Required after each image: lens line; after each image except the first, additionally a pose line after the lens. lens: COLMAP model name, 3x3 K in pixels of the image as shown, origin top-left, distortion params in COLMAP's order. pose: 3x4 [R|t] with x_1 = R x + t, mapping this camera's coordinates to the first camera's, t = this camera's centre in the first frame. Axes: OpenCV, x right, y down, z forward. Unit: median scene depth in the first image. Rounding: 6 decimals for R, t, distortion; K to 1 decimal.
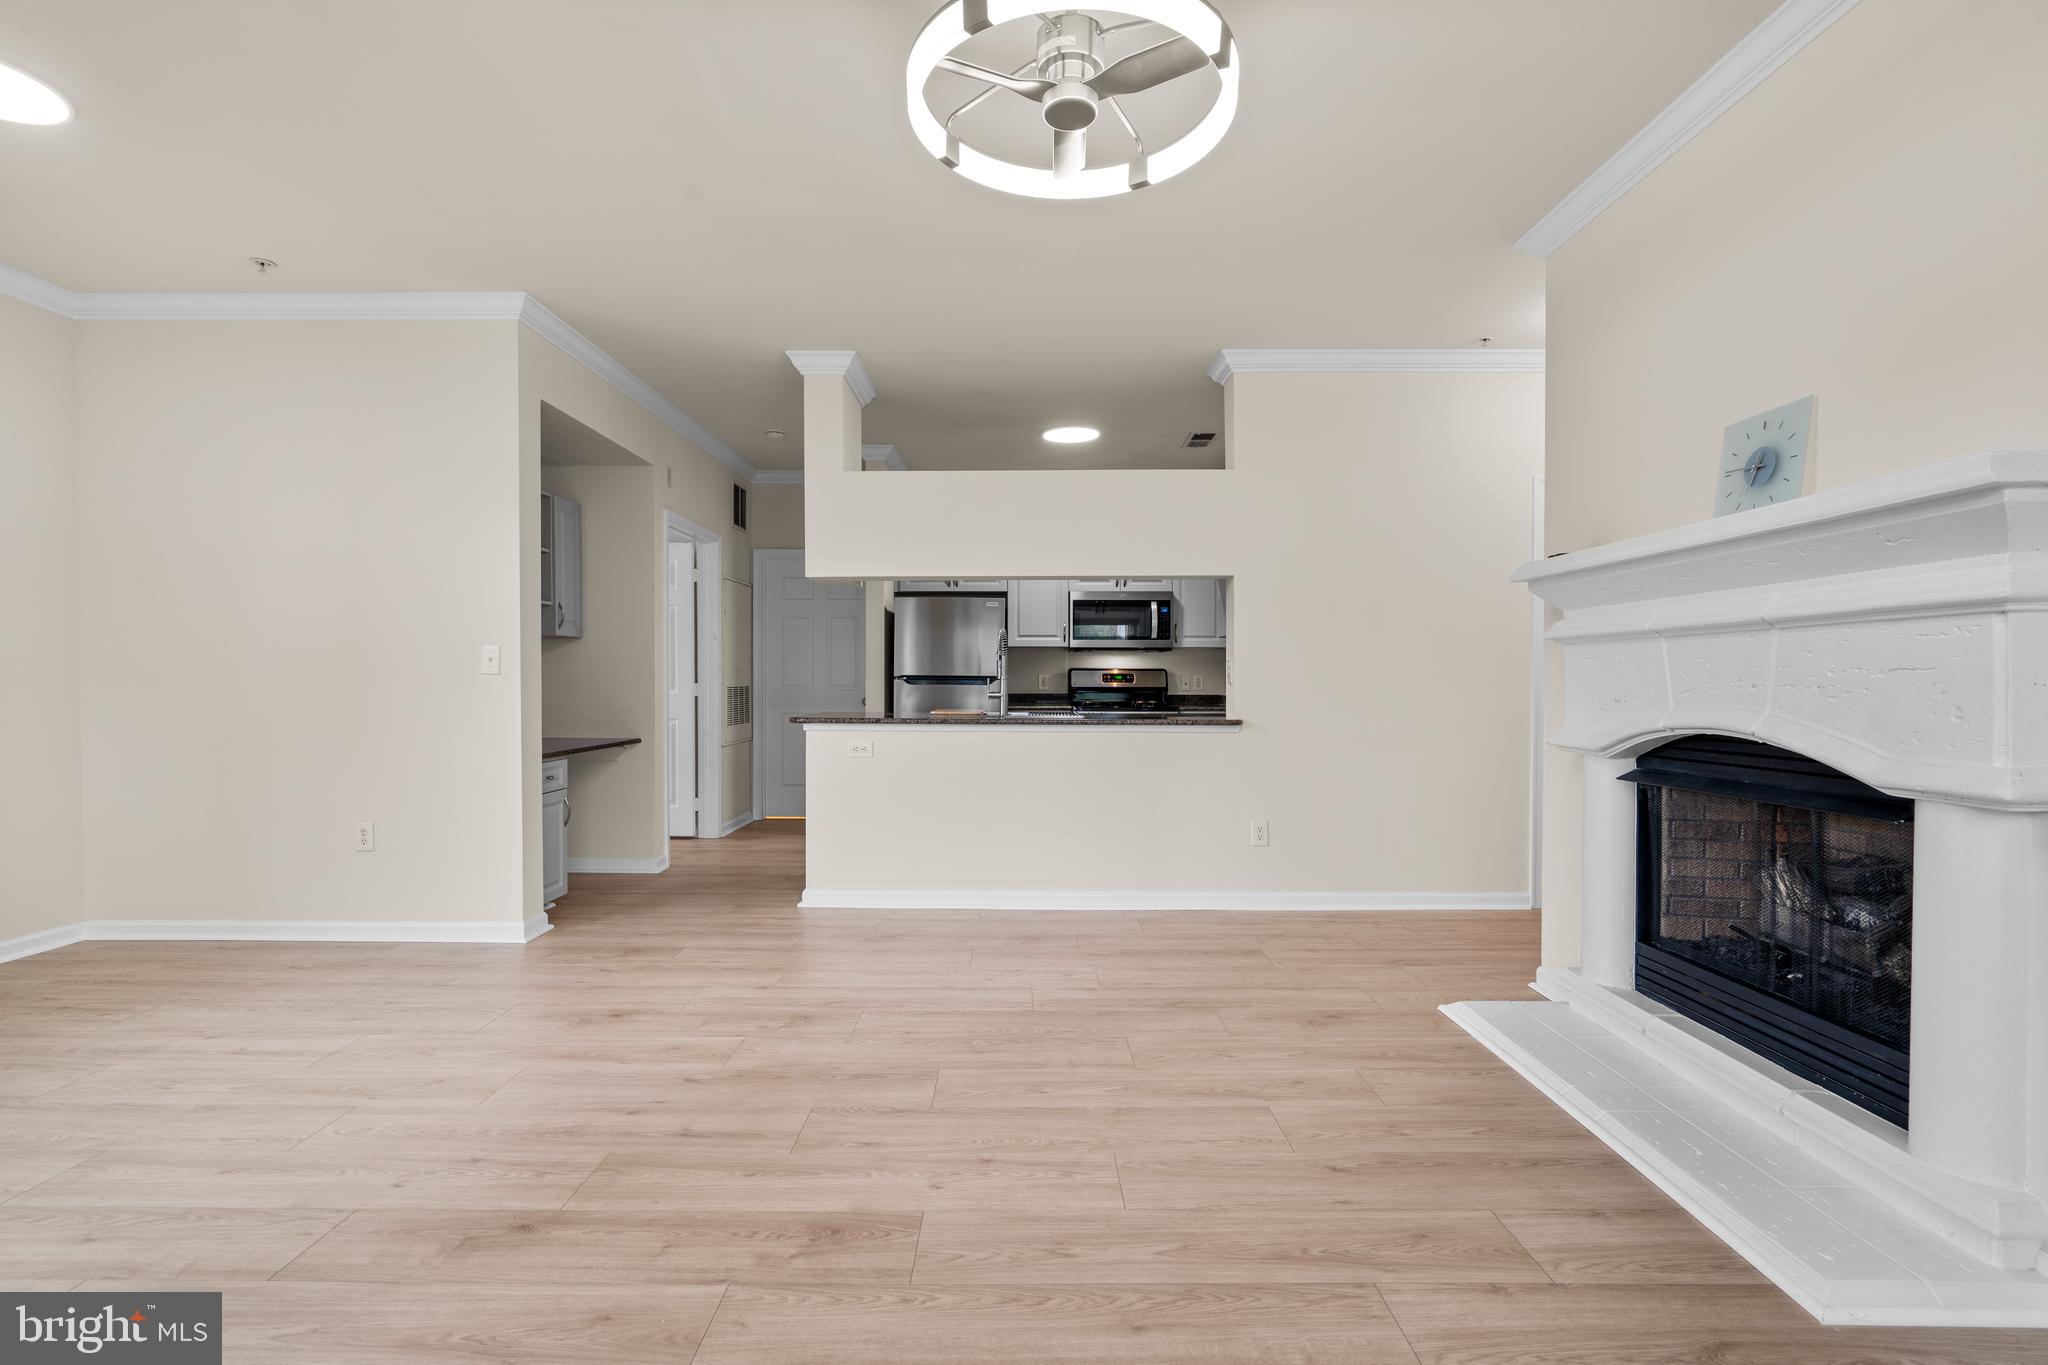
lens RADIAL K [[928.5, 0, 1014.1], [0, 928.5, 689.1], [0, 0, 1]] dist [-0.007203, 0.003204]
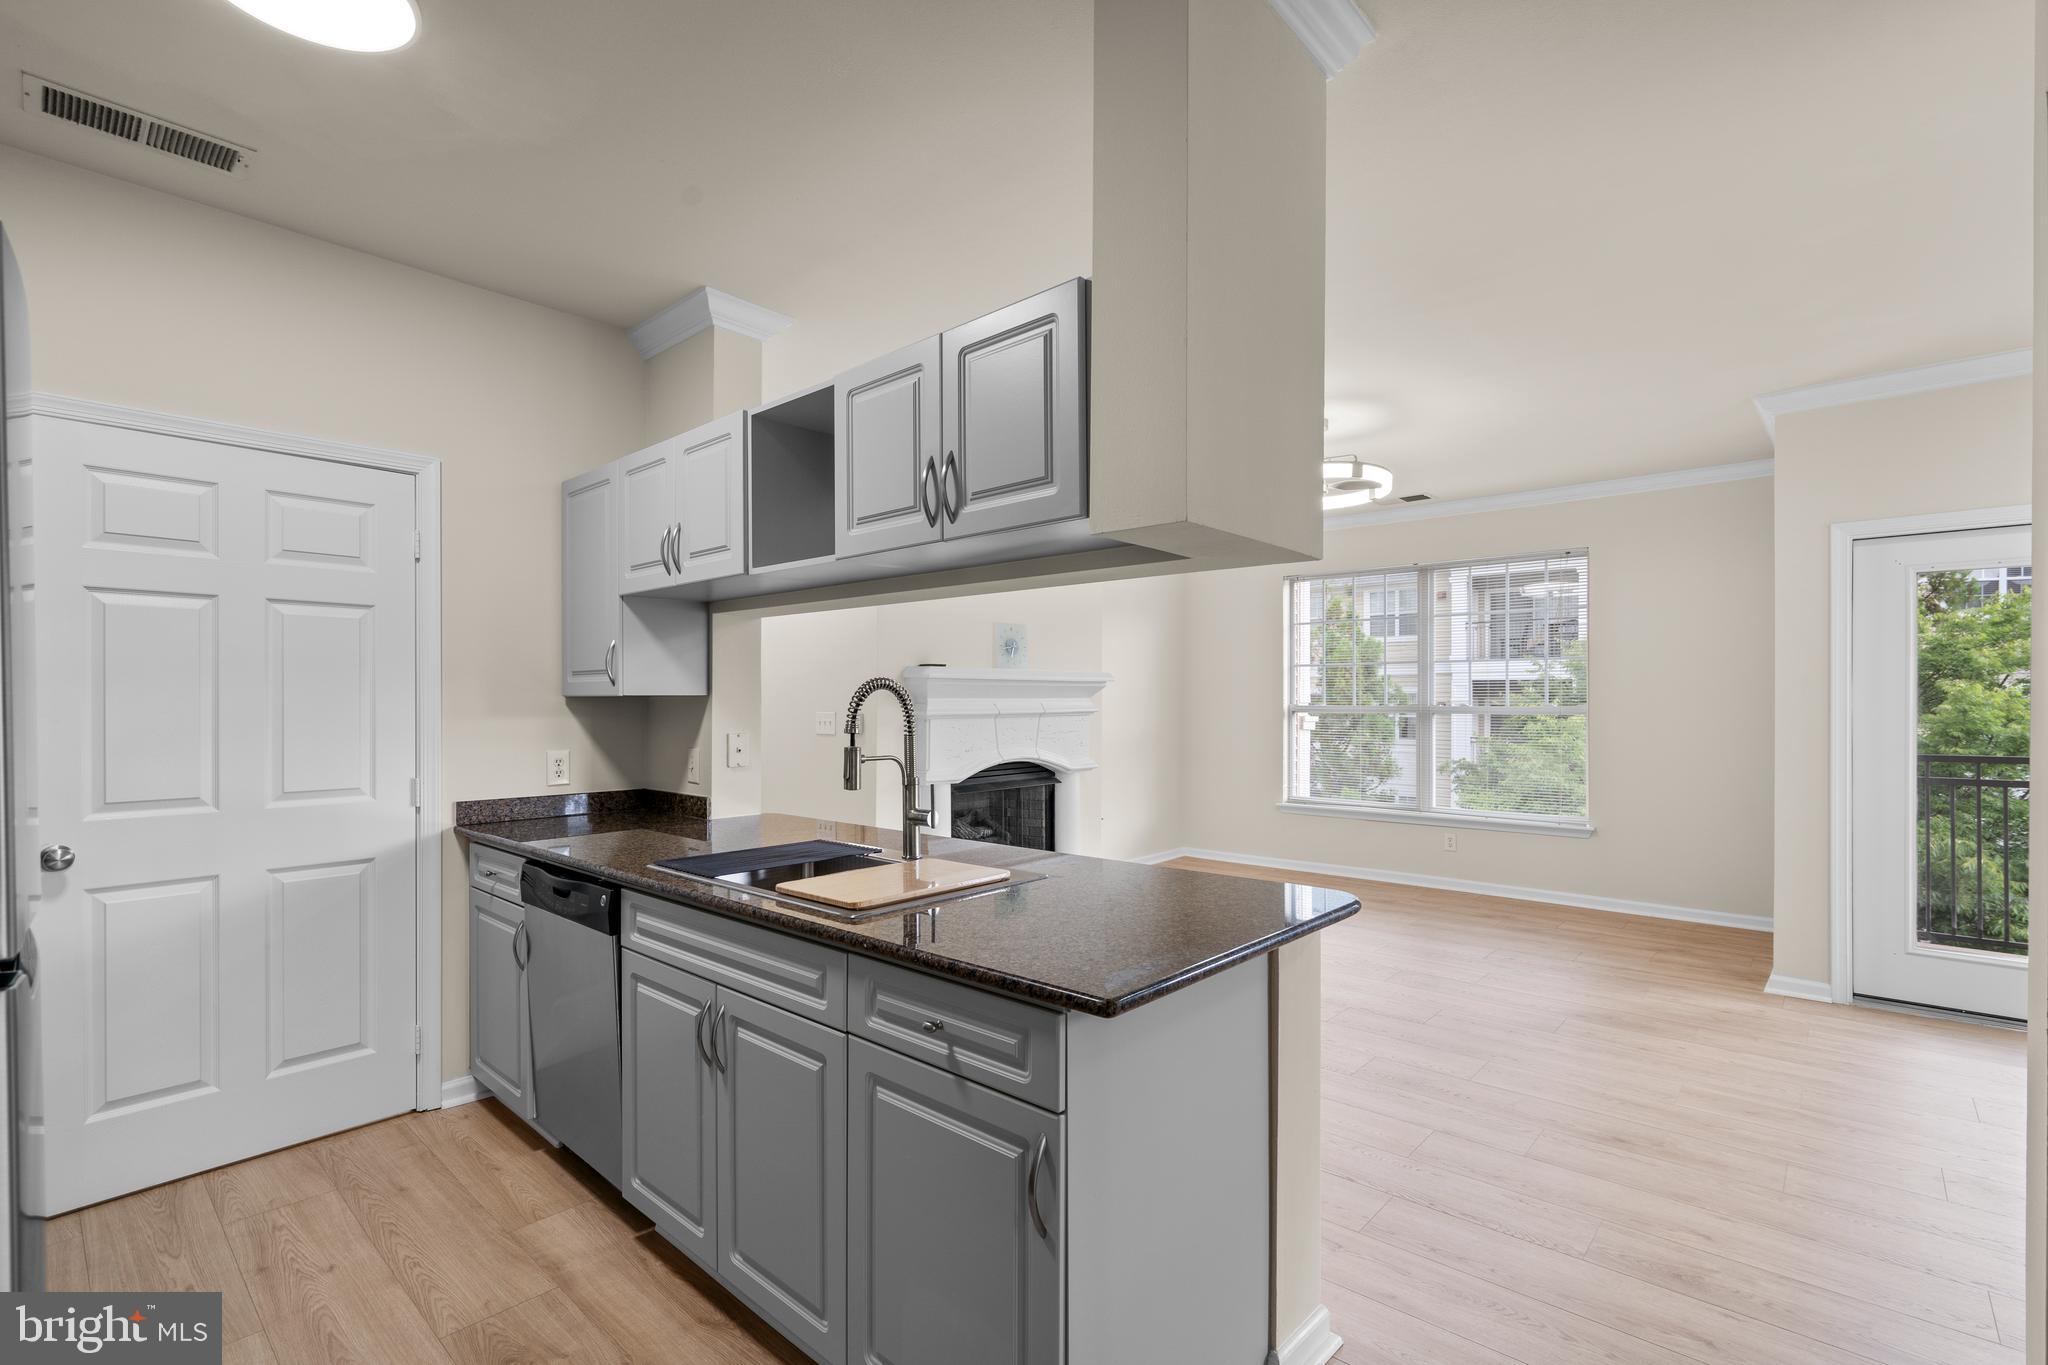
lens RADIAL K [[928.5, 0, 1025.1], [0, 928.5, 708.0], [0, 0, 1]] dist [-0.007203, 0.003204]
pose [[-0.750153, -0.006345, 0.661234, -0.533164], [0.005031, 0.999870, 0.015301, -0.081600], [-0.661245, 0.014805, -0.750024, 1.868273]]
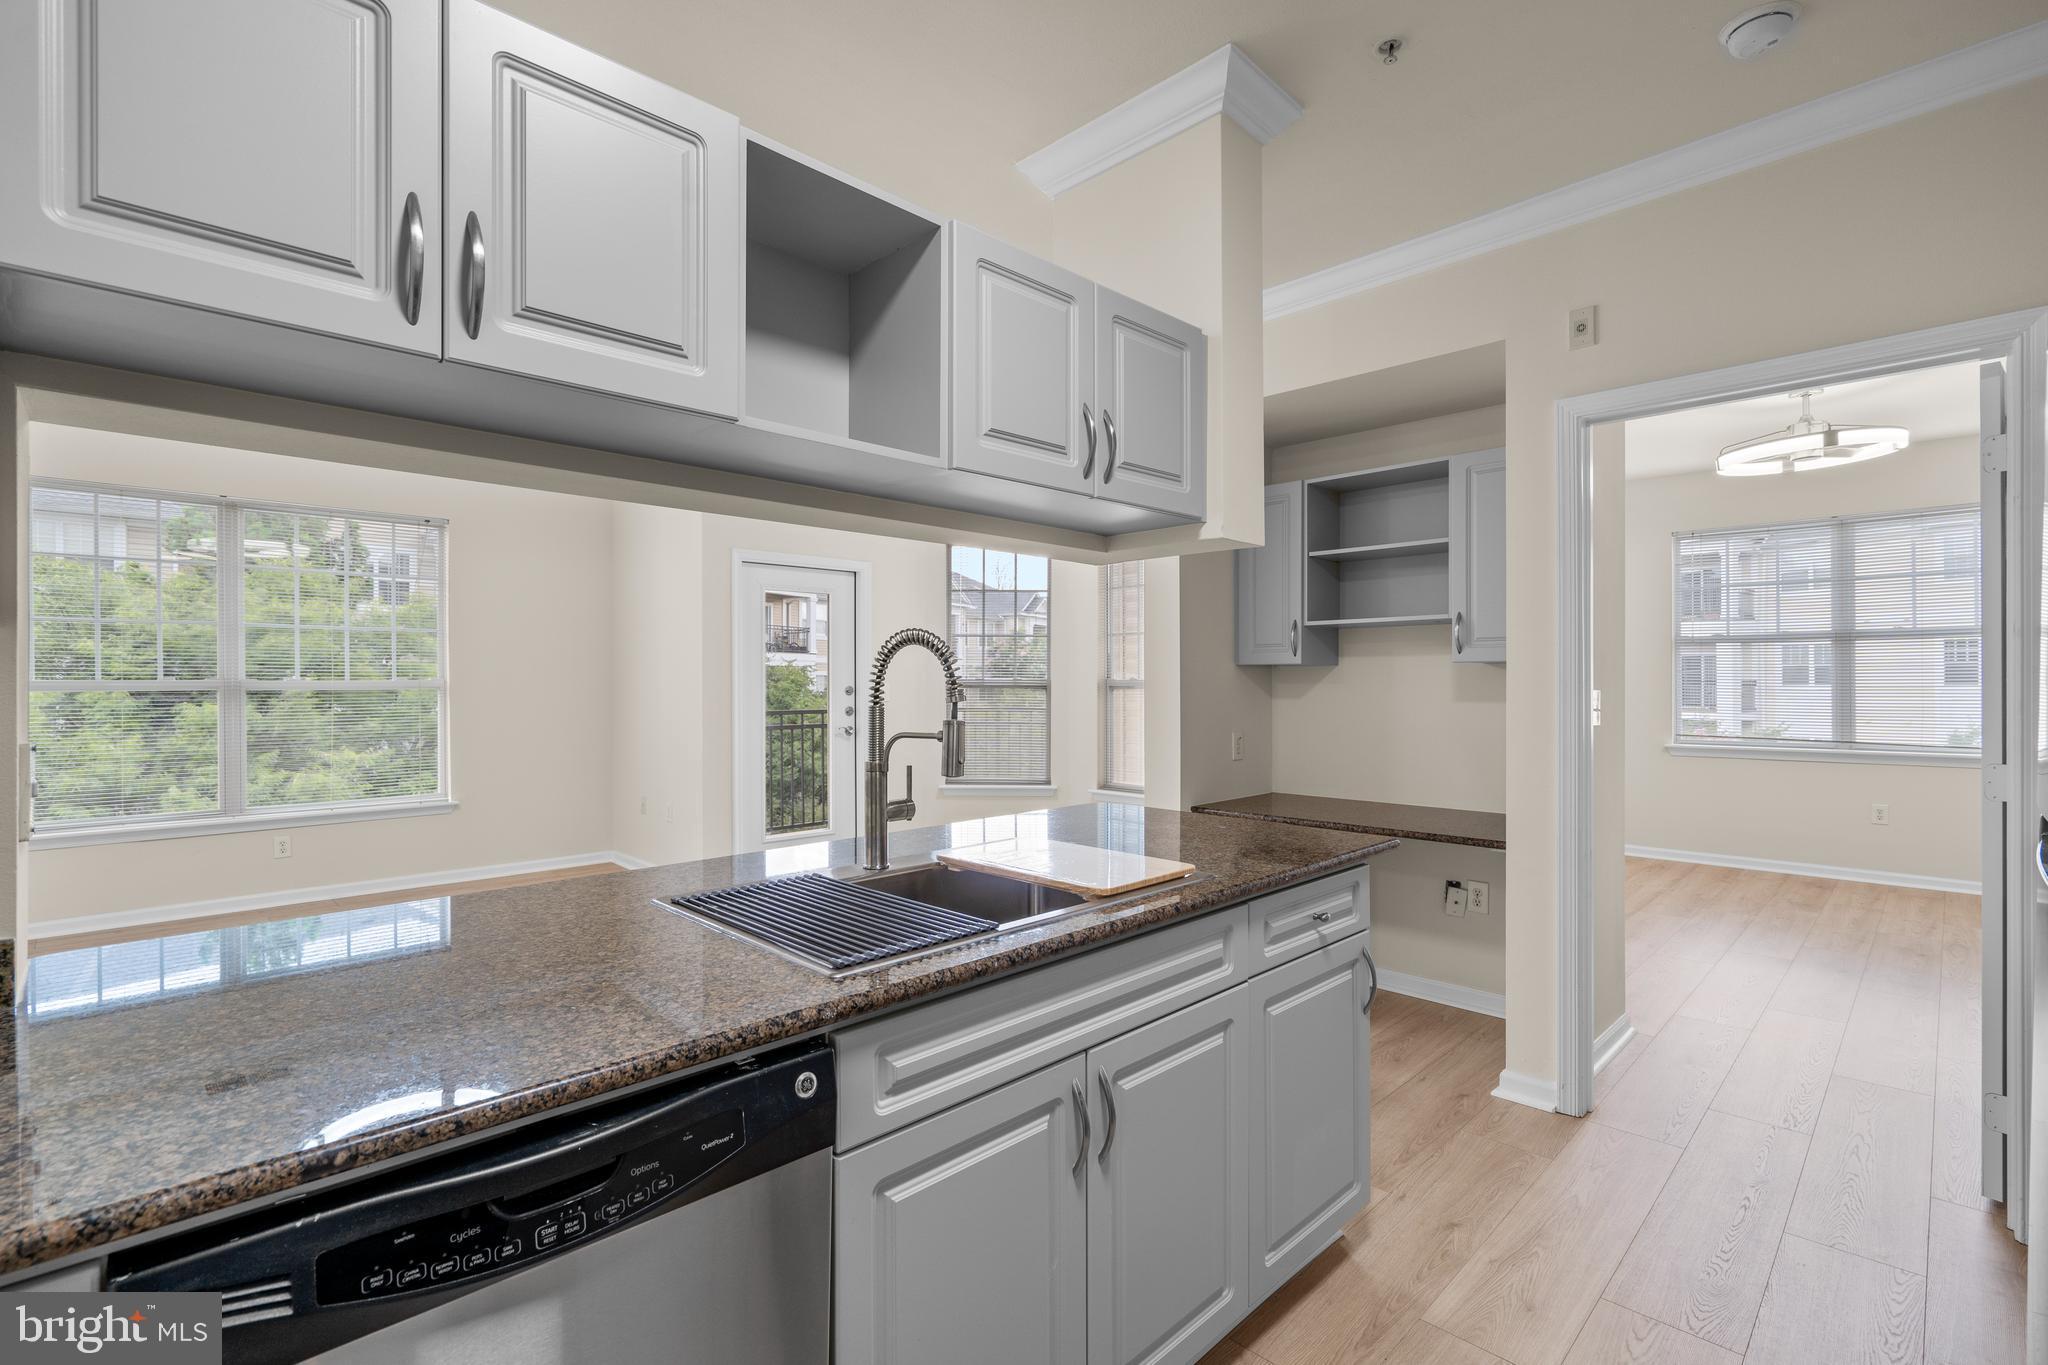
lens RADIAL K [[928.5, 0, 1016.9], [0, 928.5, 686.6], [0, 0, 1]] dist [-0.007203, 0.003204]
pose [[-0.704782, 0.003163, -0.709417, 0.302145], [-0.007186, 0.999907, 0.011597, -0.068743], [0.709387, 0.013271, -0.704694, 1.831762]]
